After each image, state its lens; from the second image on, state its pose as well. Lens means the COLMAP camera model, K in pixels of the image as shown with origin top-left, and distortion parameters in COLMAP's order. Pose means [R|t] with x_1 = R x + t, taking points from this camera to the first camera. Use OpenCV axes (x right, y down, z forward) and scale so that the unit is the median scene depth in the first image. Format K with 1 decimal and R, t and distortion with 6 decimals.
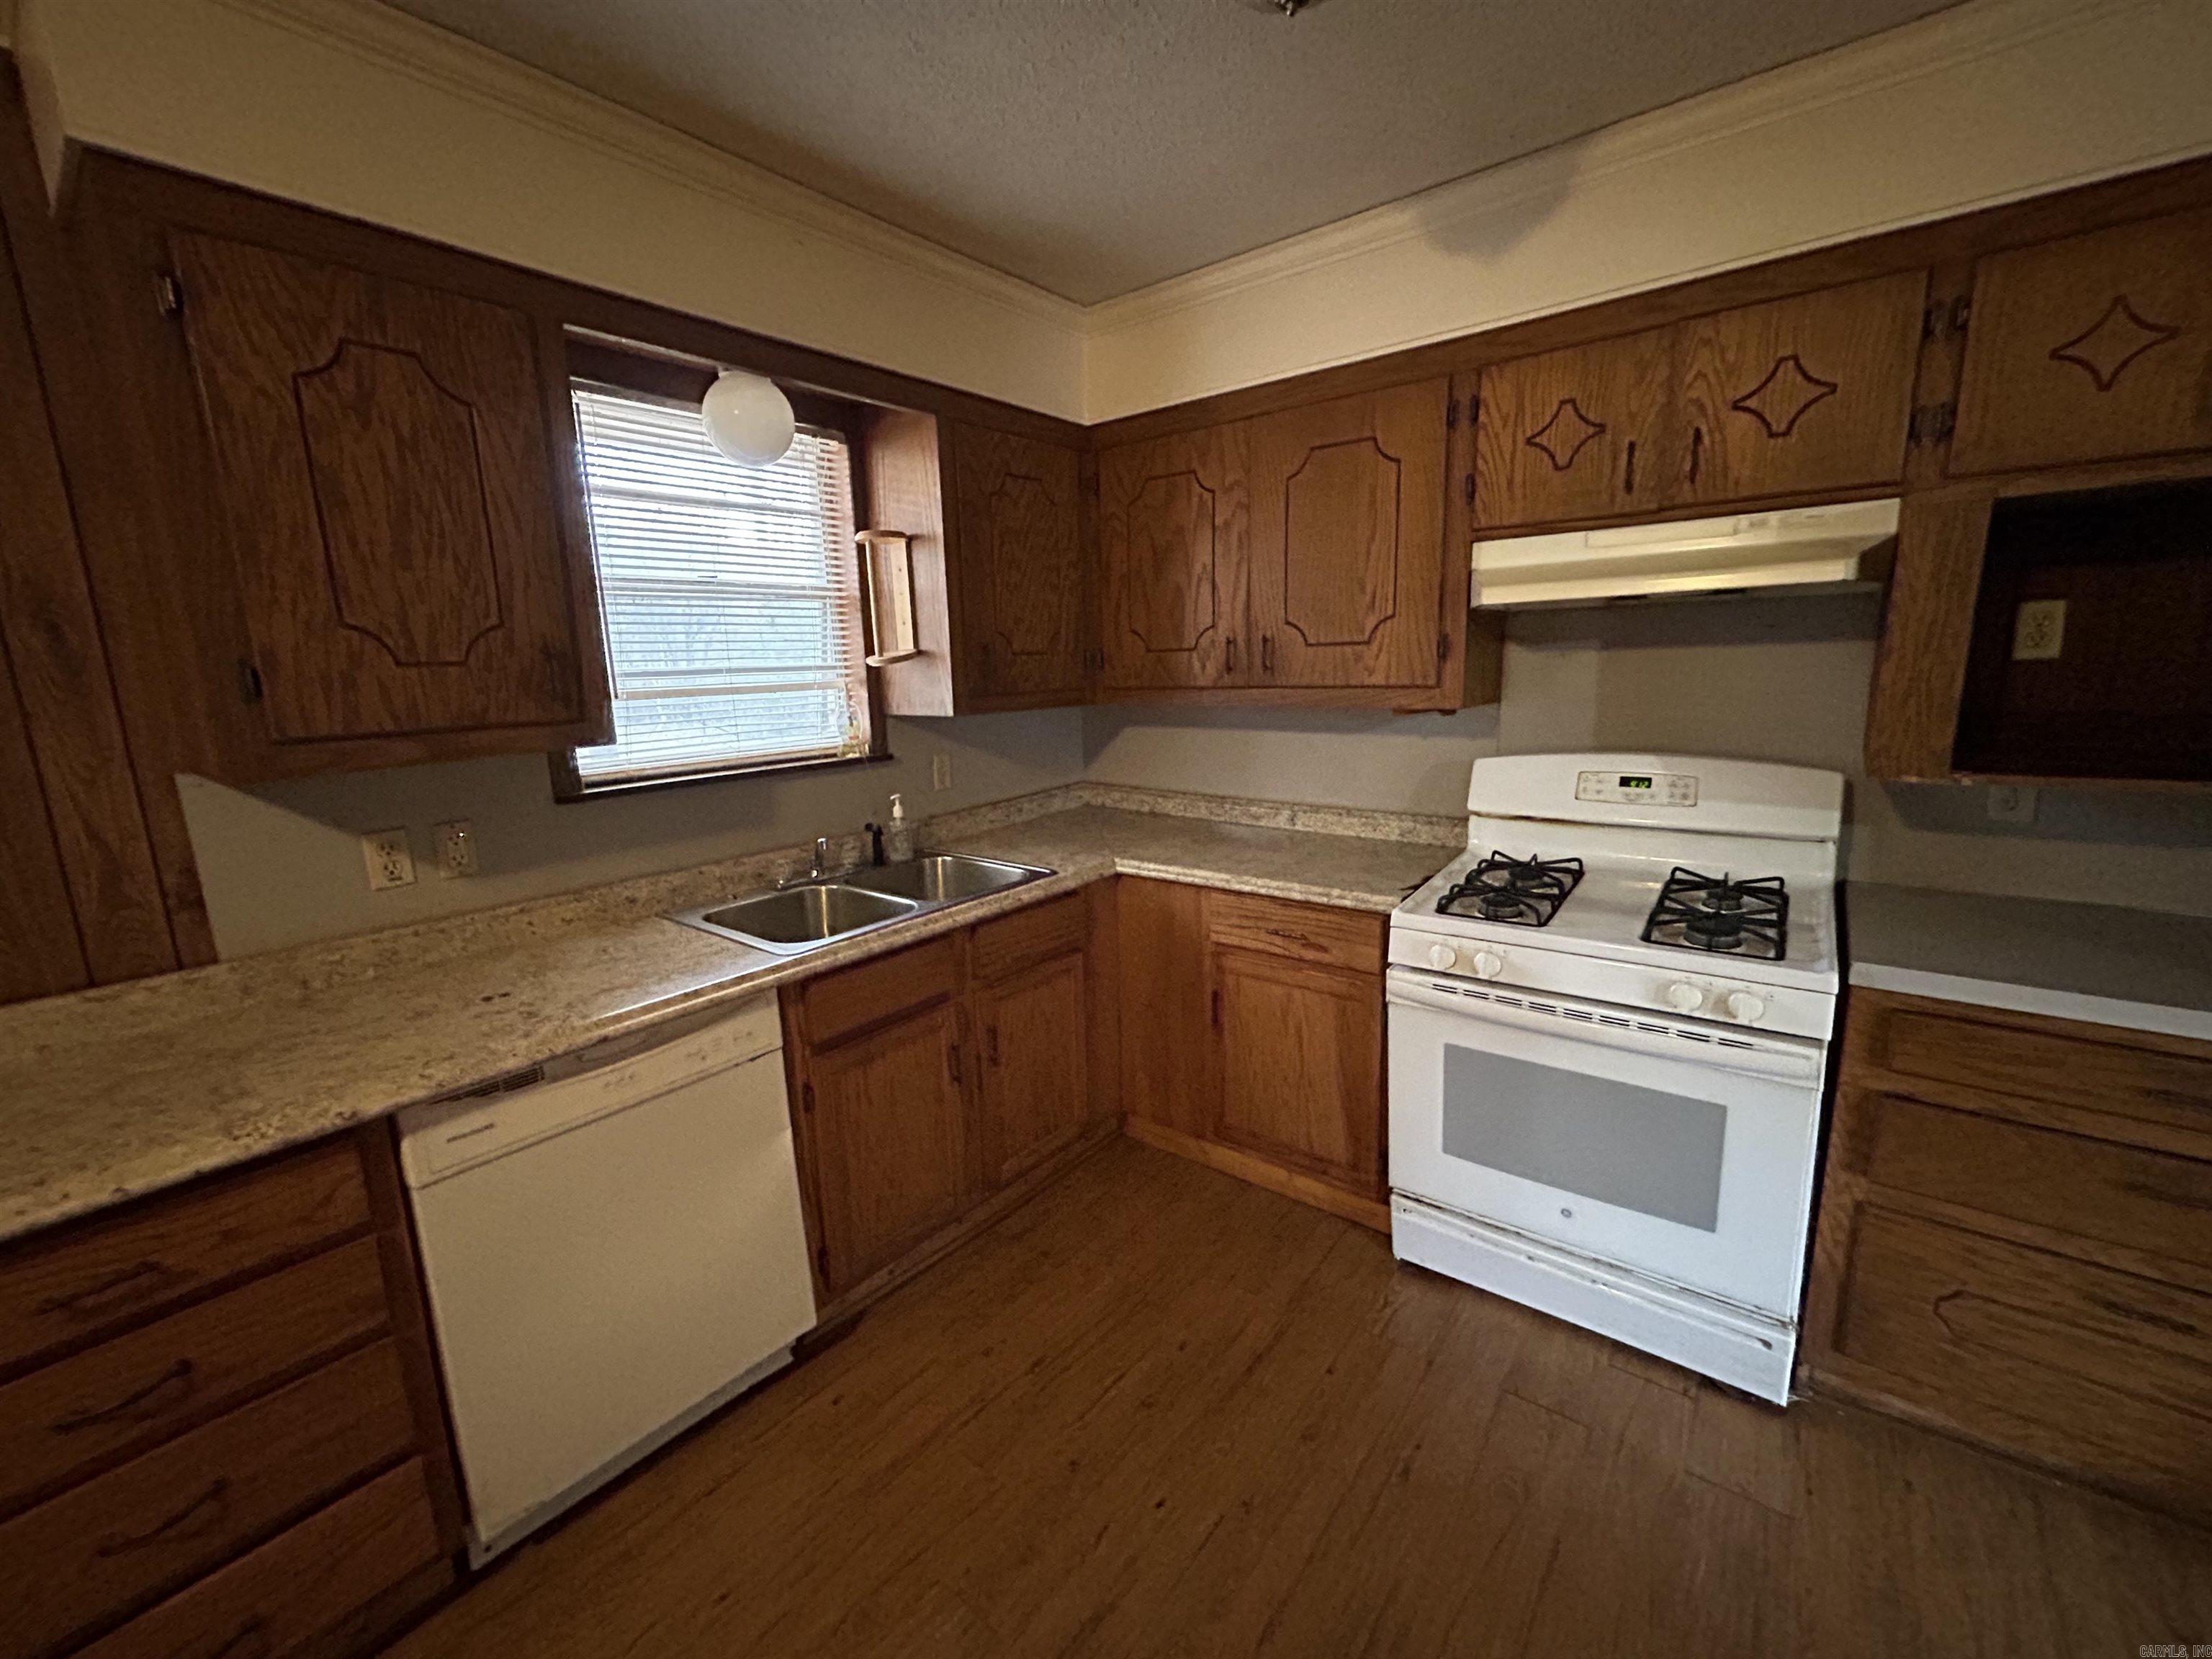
lens RADIAL K [[889.8, 0, 1101.3], [0, 889.8, 823.8], [0, 0, 1]] dist [-0.001911, -0.000115]
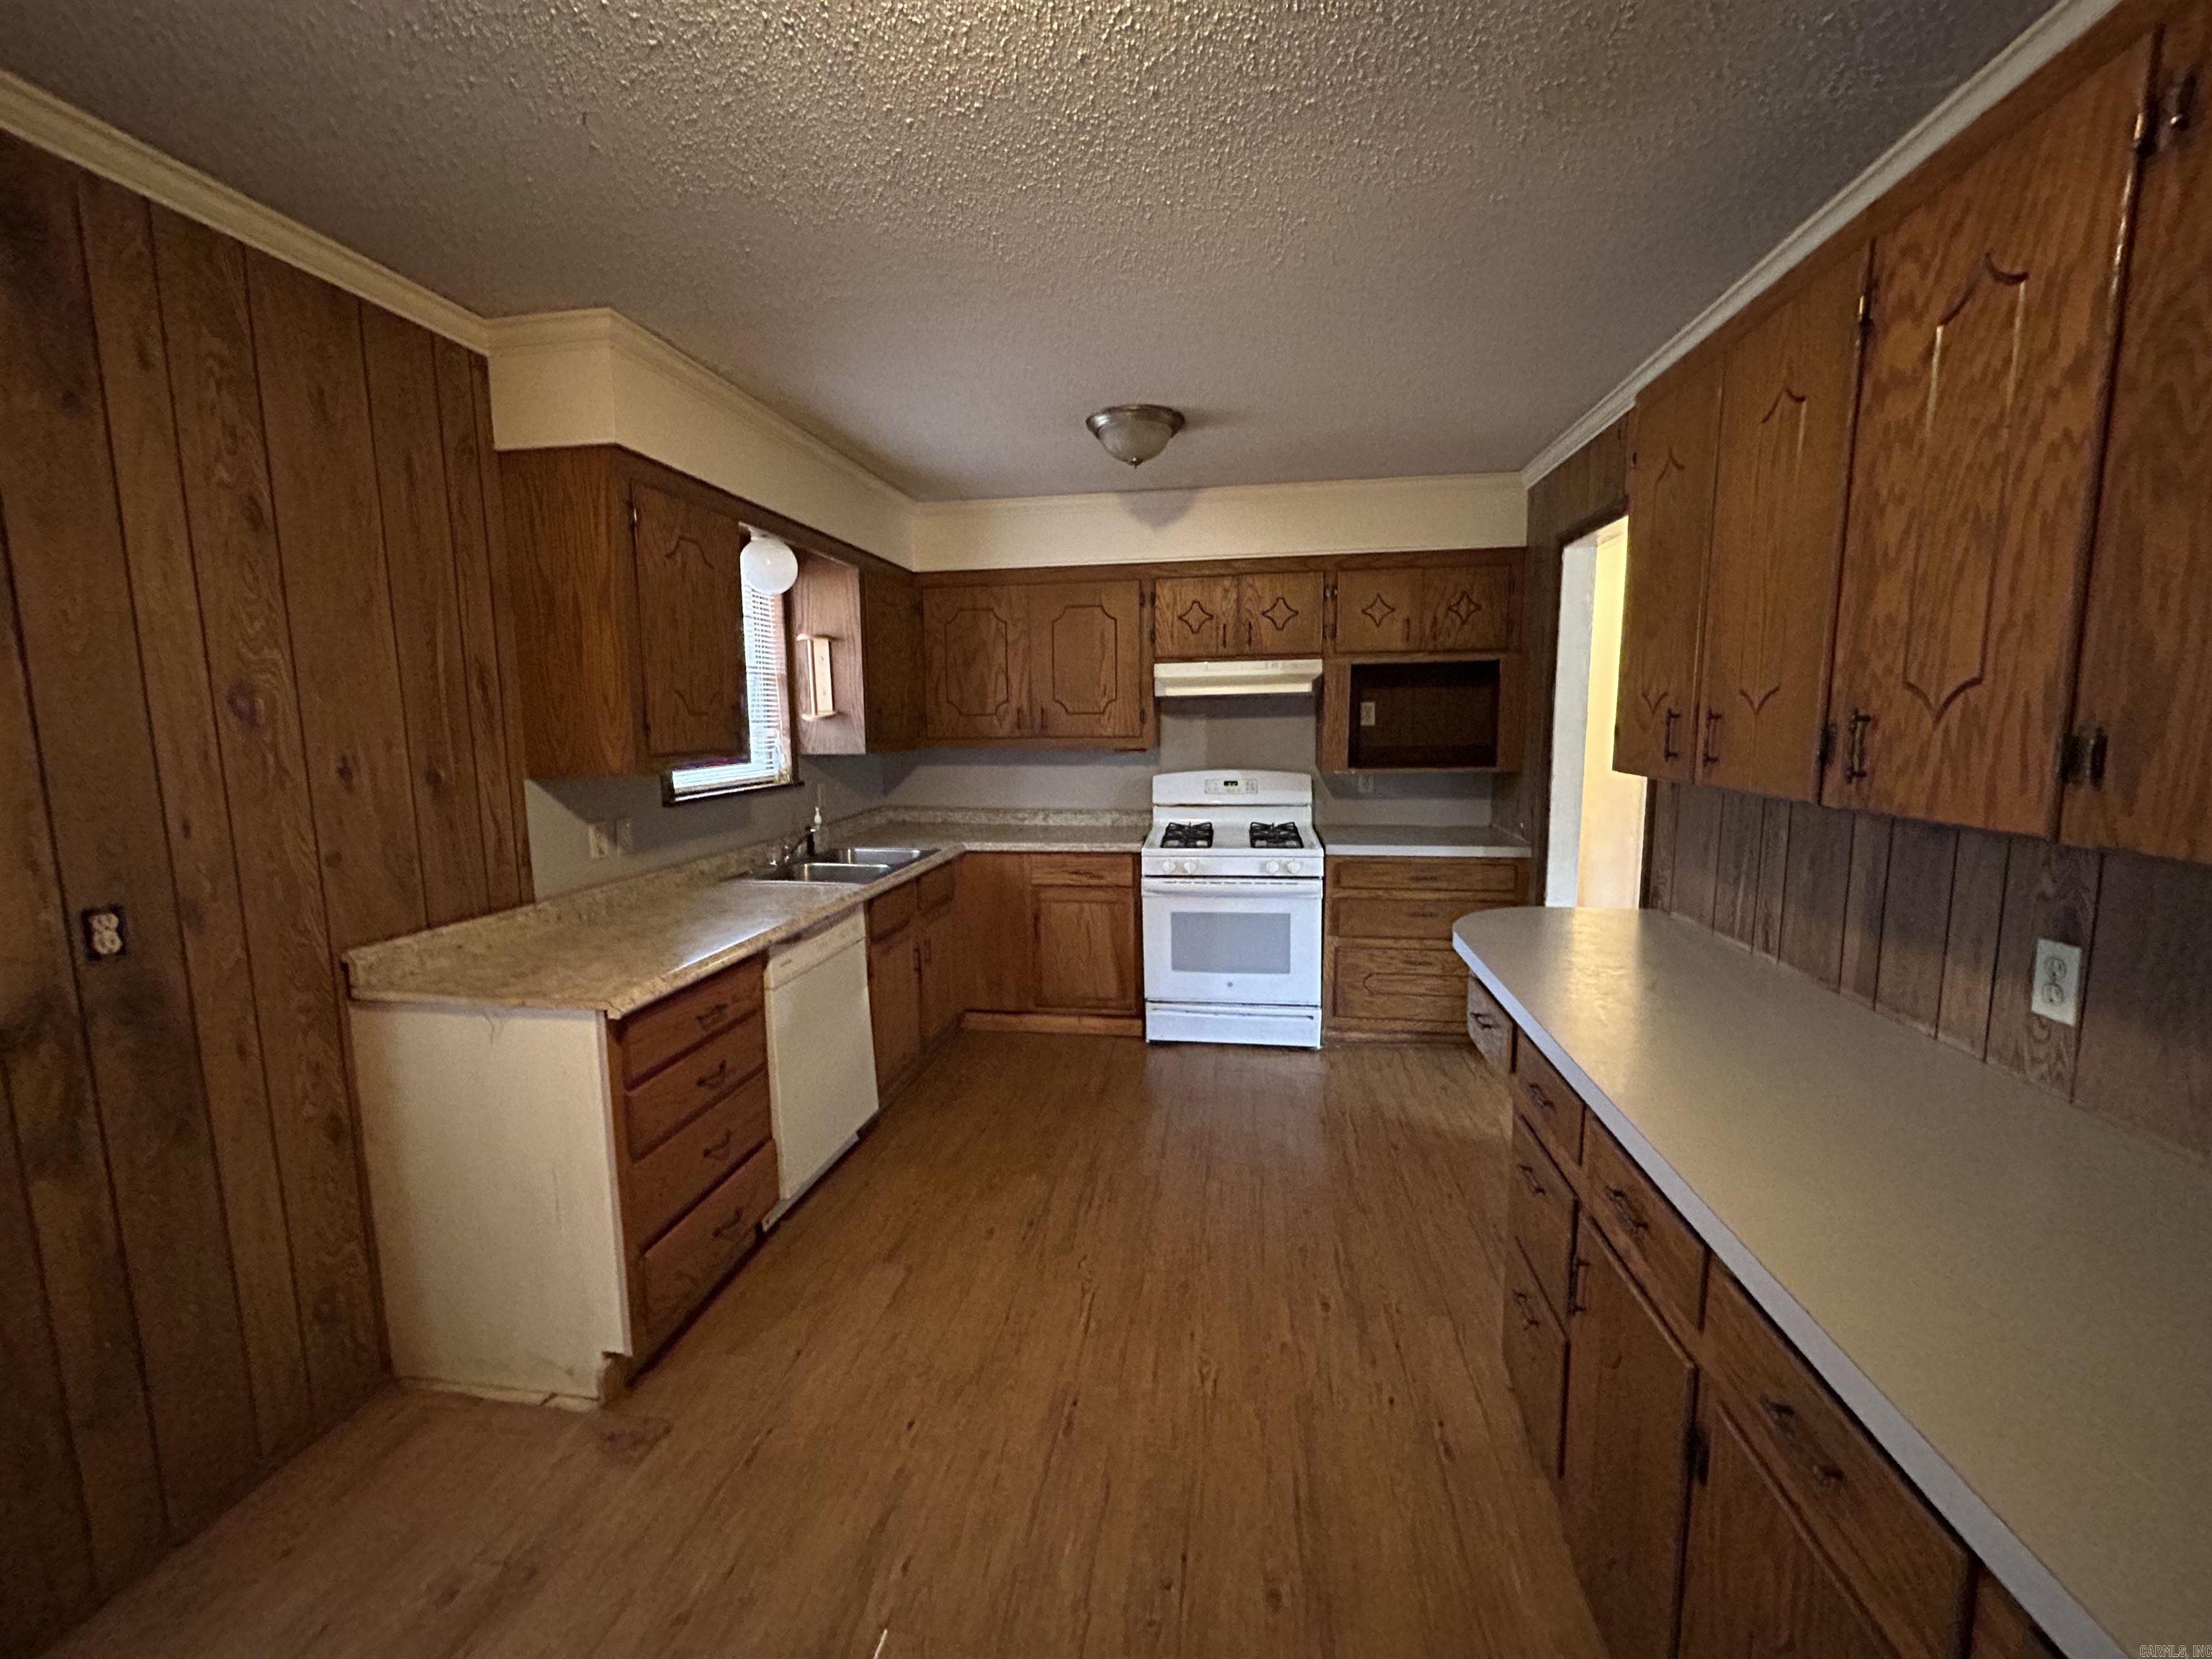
lens RADIAL K [[889.8, 0, 1101.3], [0, 889.8, 823.8], [0, 0, 1]] dist [-0.001911, -0.000115]
pose [[0.868155, -0.039312, 0.494734, -0.683658], [0.076733, 0.995503, -0.055548, 0.138842], [-0.490326, 0.086187, 0.867267, -0.627437]]
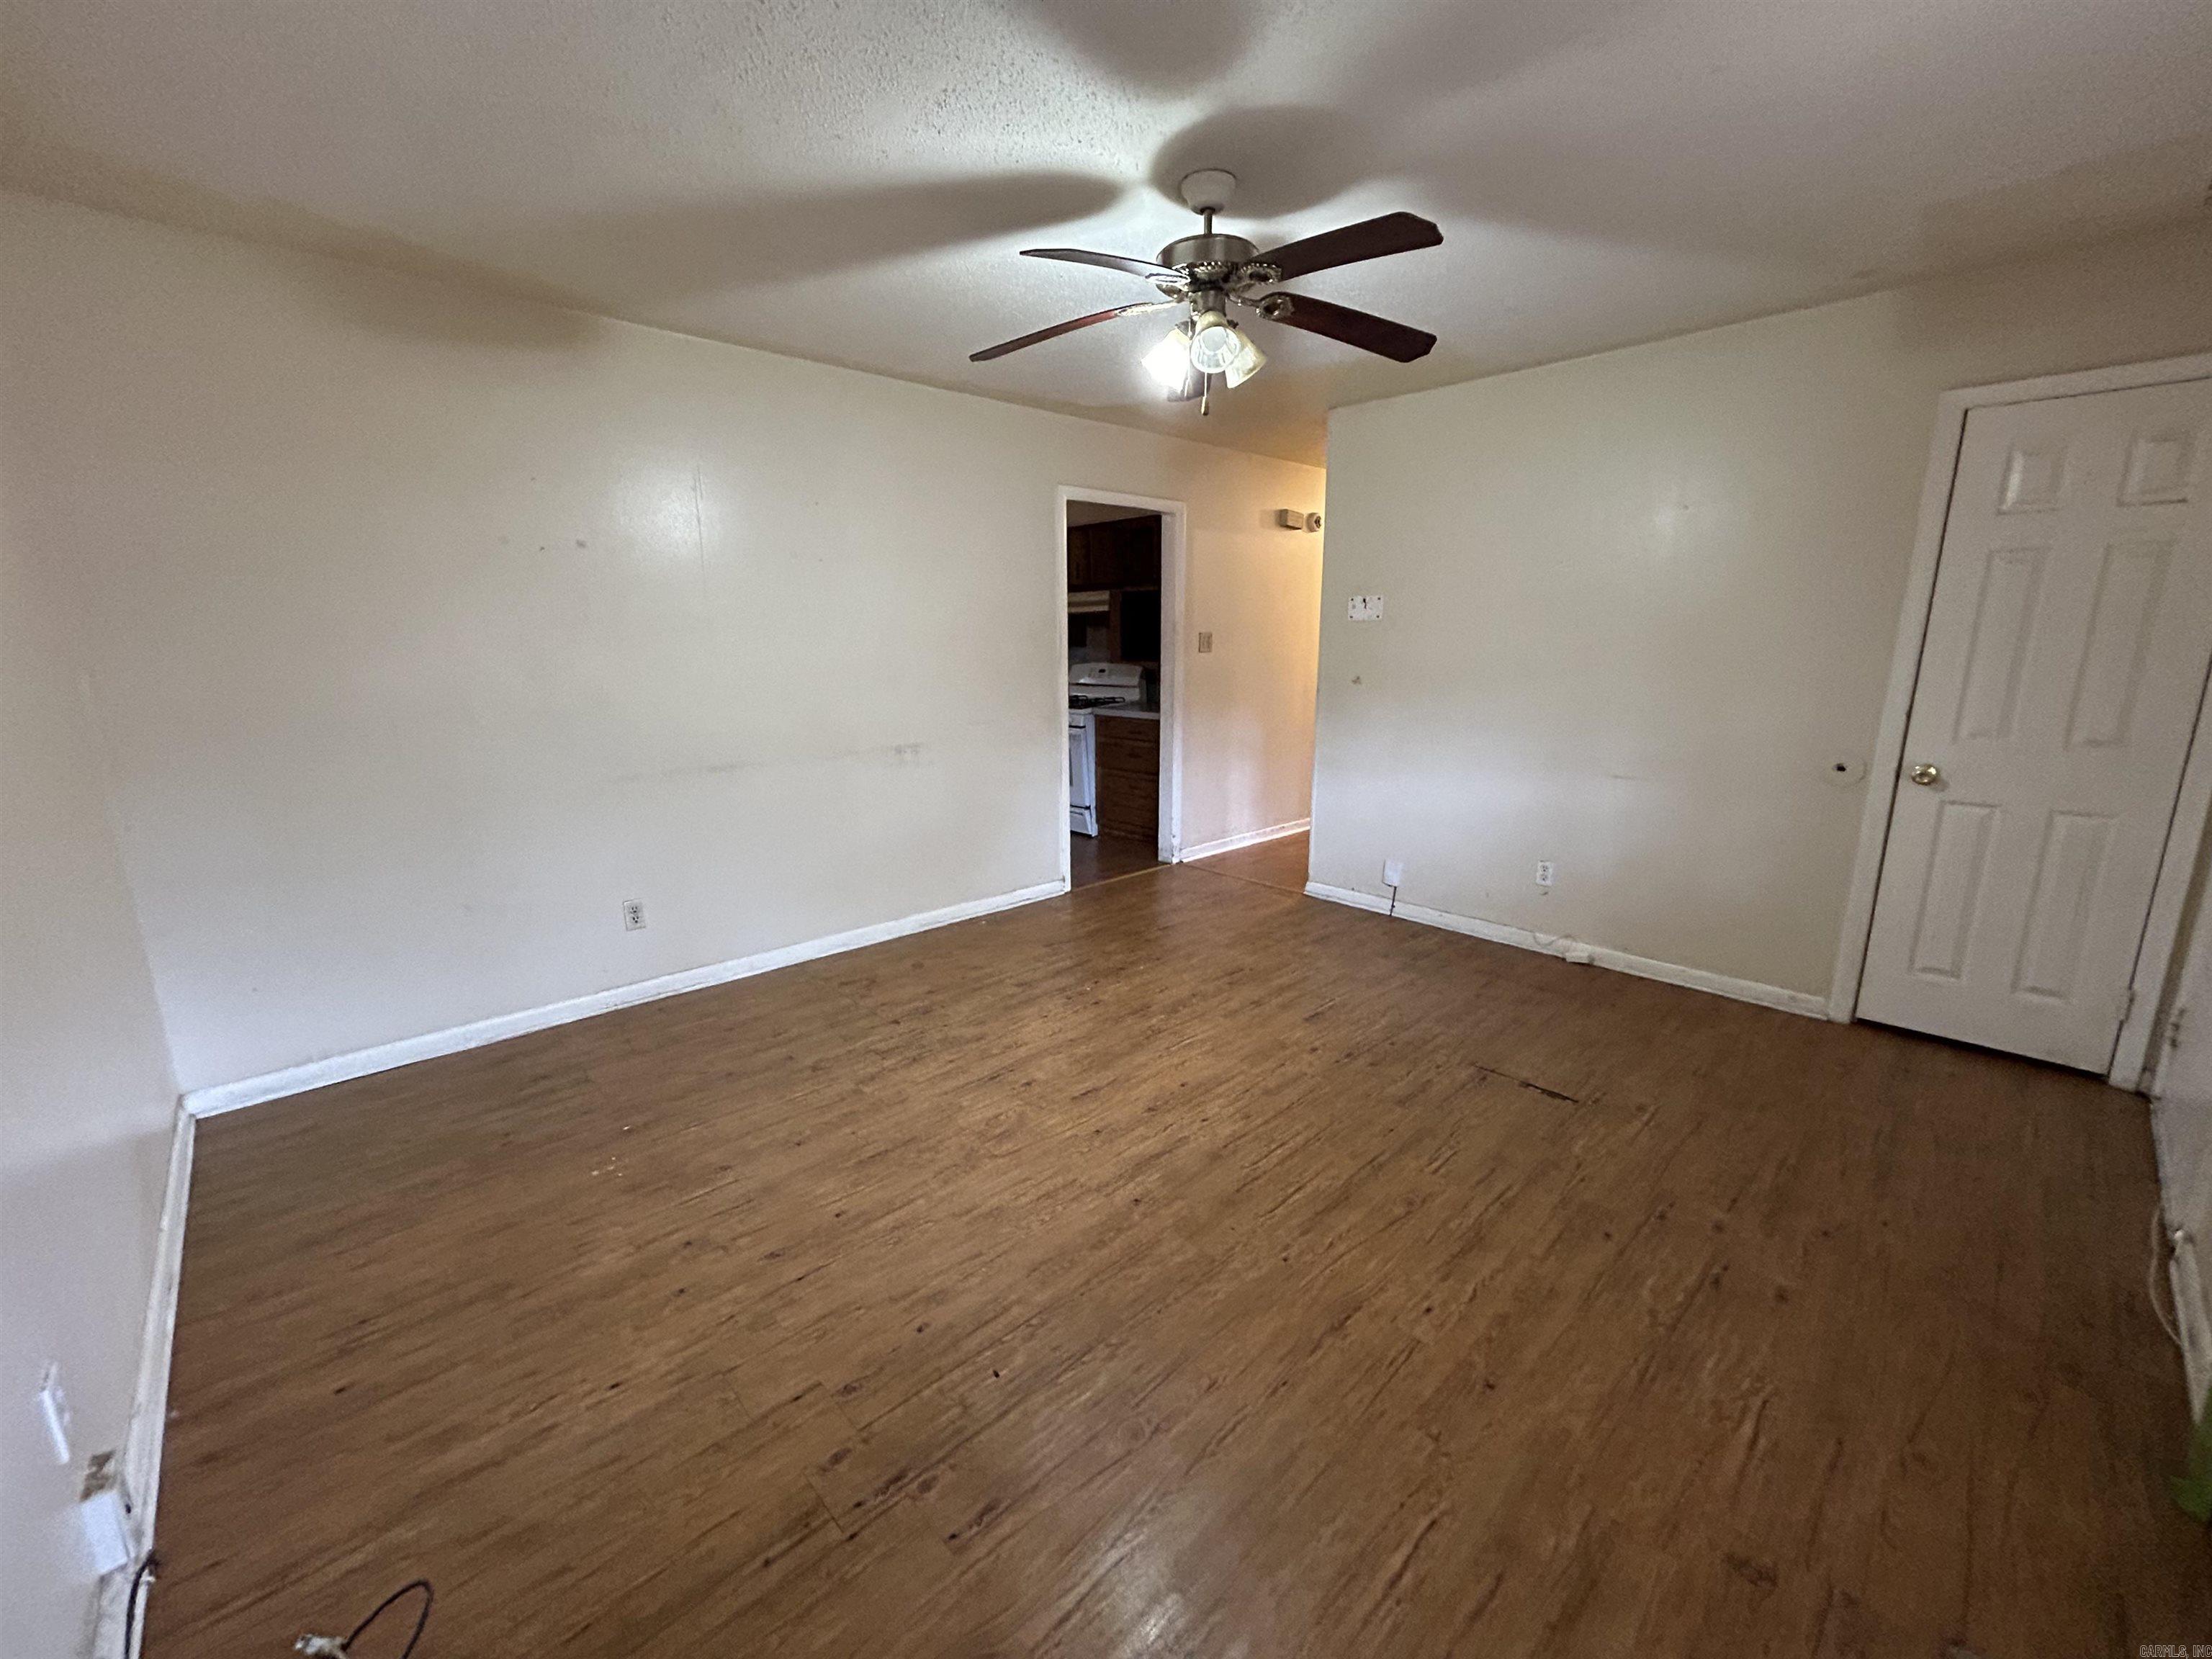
lens RADIAL K [[889.8, 0, 1101.3], [0, 889.8, 823.8], [0, 0, 1]] dist [-0.001911, -0.000115]
pose [[0.991295, 0.054206, -0.119981, 1.031520], [-0.051592, 0.998361, 0.024789, 0.425551], [0.121128, -0.018383, 0.992467, -2.185564]]
